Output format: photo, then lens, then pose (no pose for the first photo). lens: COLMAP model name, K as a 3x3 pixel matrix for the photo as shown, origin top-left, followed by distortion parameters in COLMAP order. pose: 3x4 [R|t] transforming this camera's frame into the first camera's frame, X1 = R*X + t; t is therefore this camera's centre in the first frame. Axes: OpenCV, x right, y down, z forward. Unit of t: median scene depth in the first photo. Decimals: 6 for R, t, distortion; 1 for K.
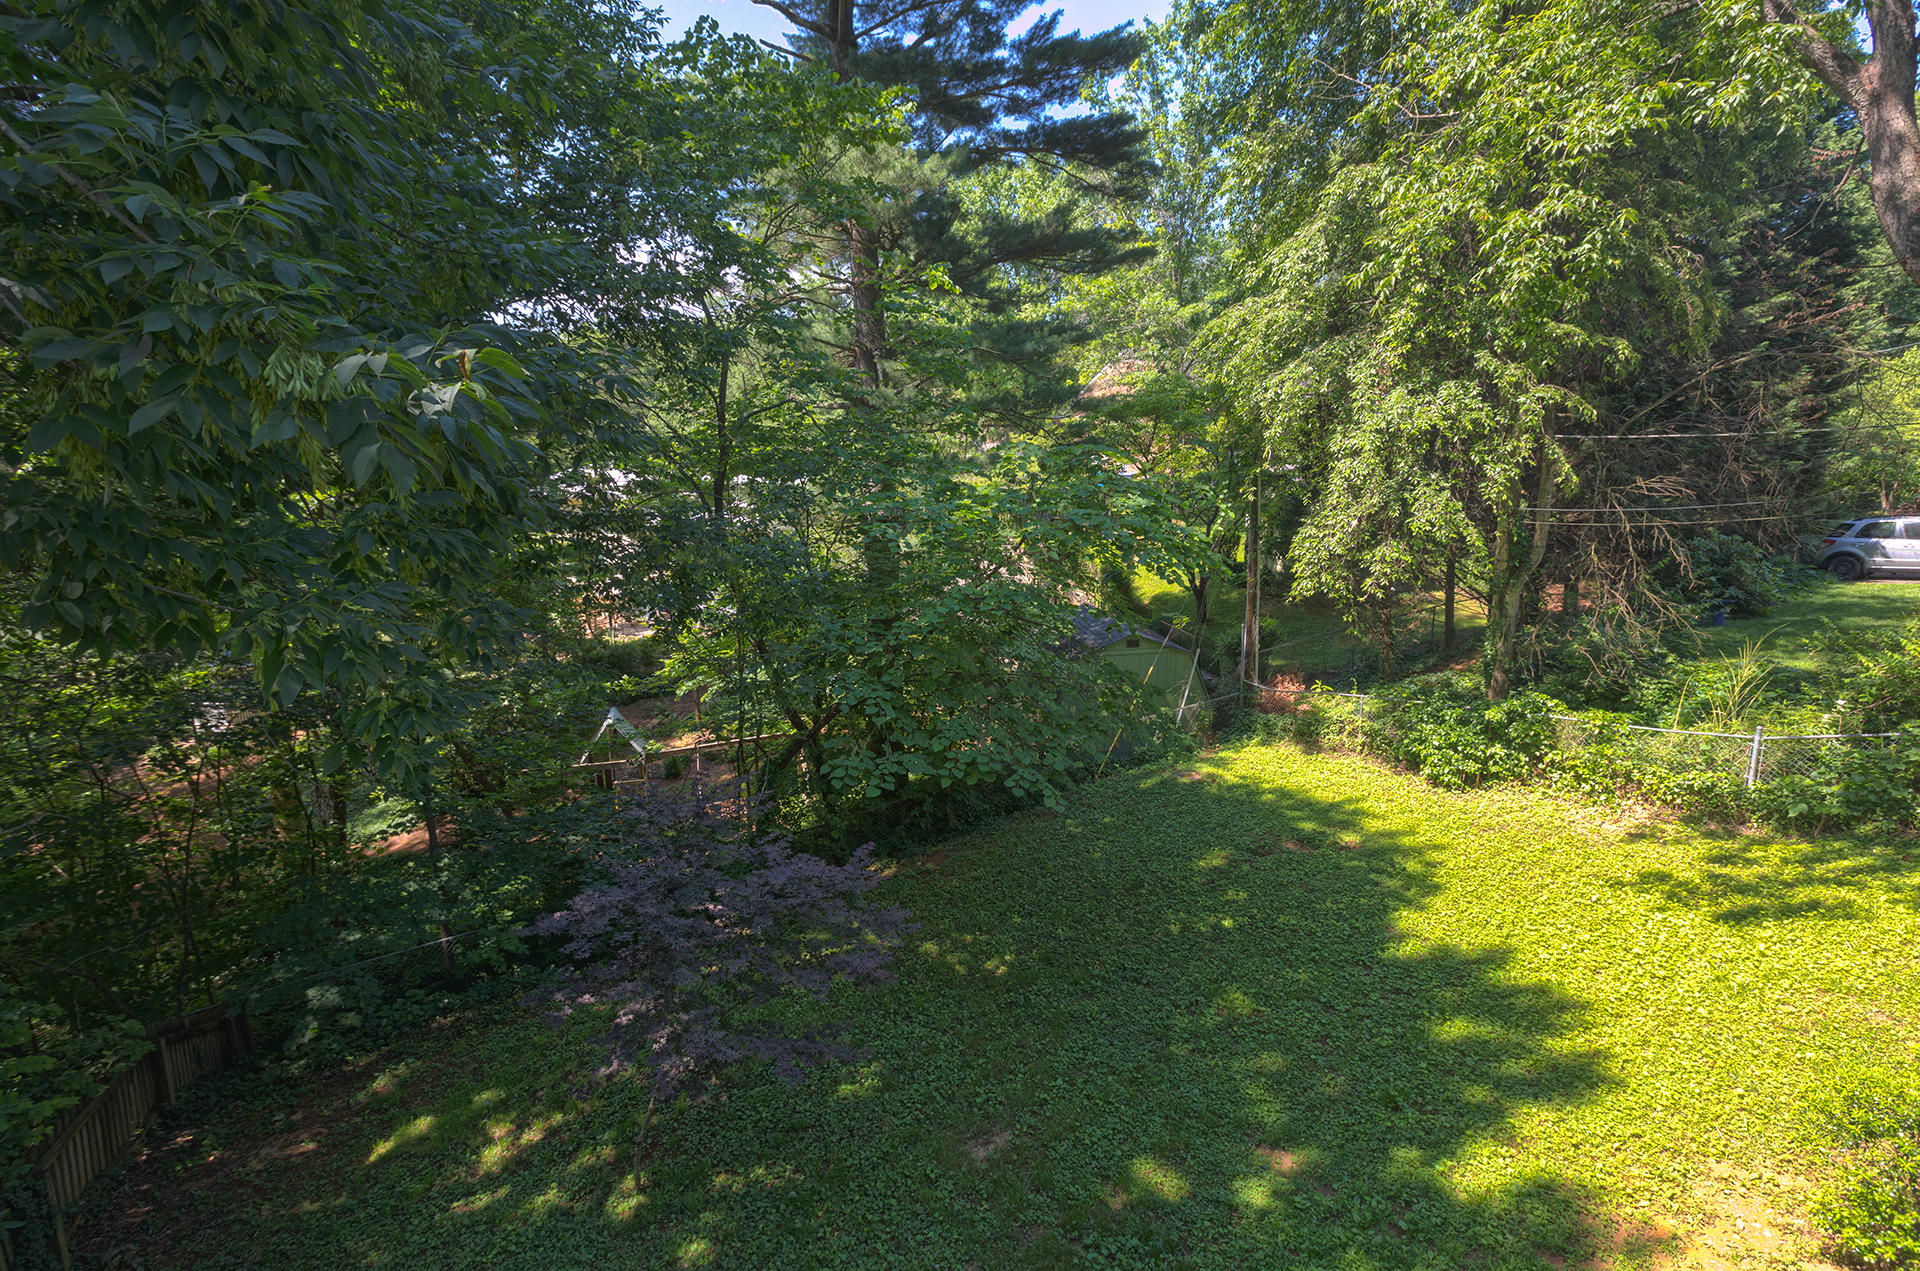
lens RADIAL K [[896.0, 0, 960.0], [0, 896.0, 635.5], [0, 0, 1]] dist [0.000492, 0.000017]
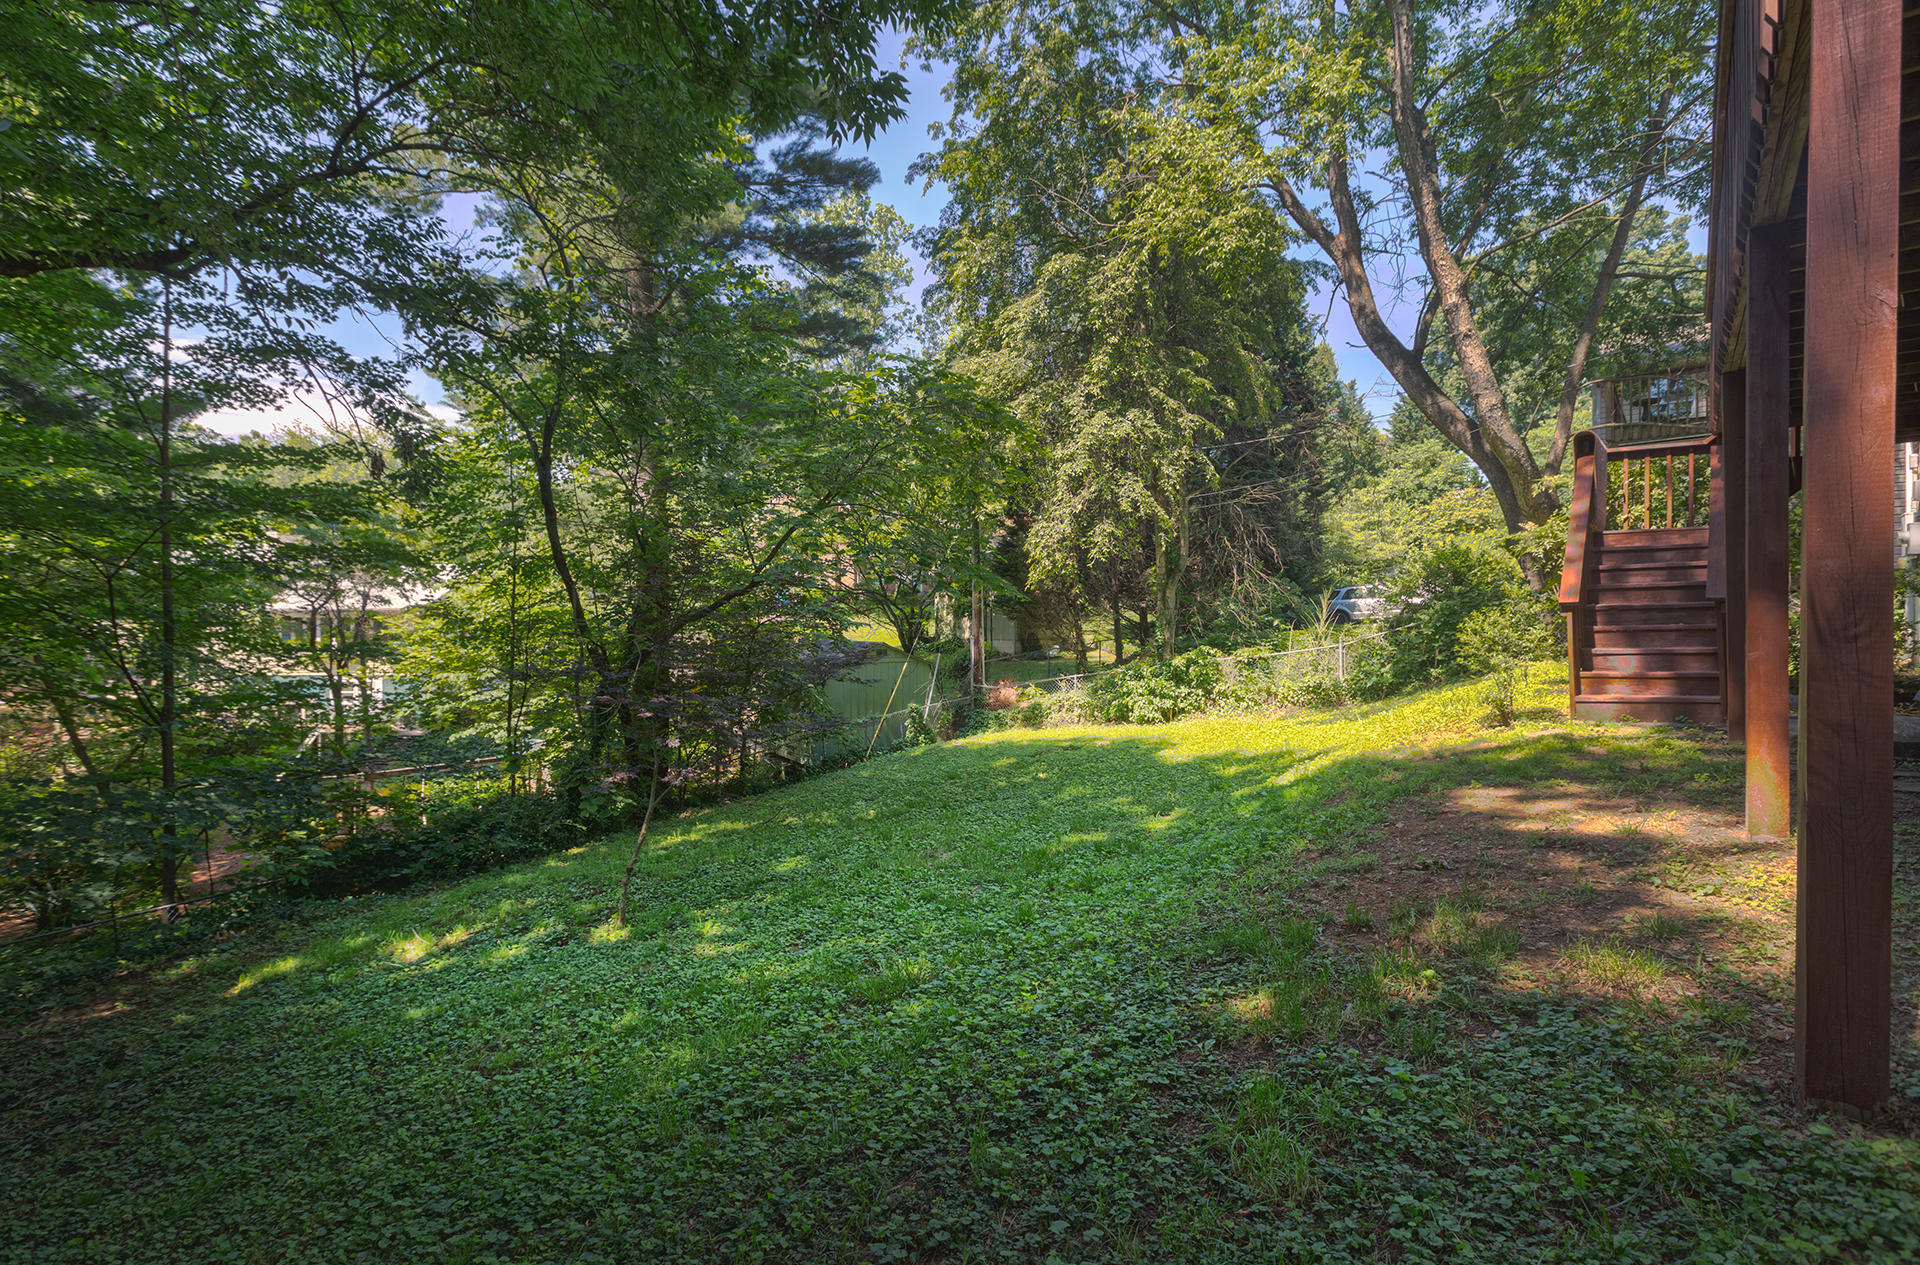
lens RADIAL K [[884.9, 0, 960.0], [0, 884.9, 632.5], [0, 0, 1]] dist [-0.025735, 0.000066]
pose [[0.918307, 0.018030, 0.395459, -0.227004], [0.060449, 0.980860, -0.185091, 0.285098], [-0.391227, 0.193876, 0.899641, -0.054457]]
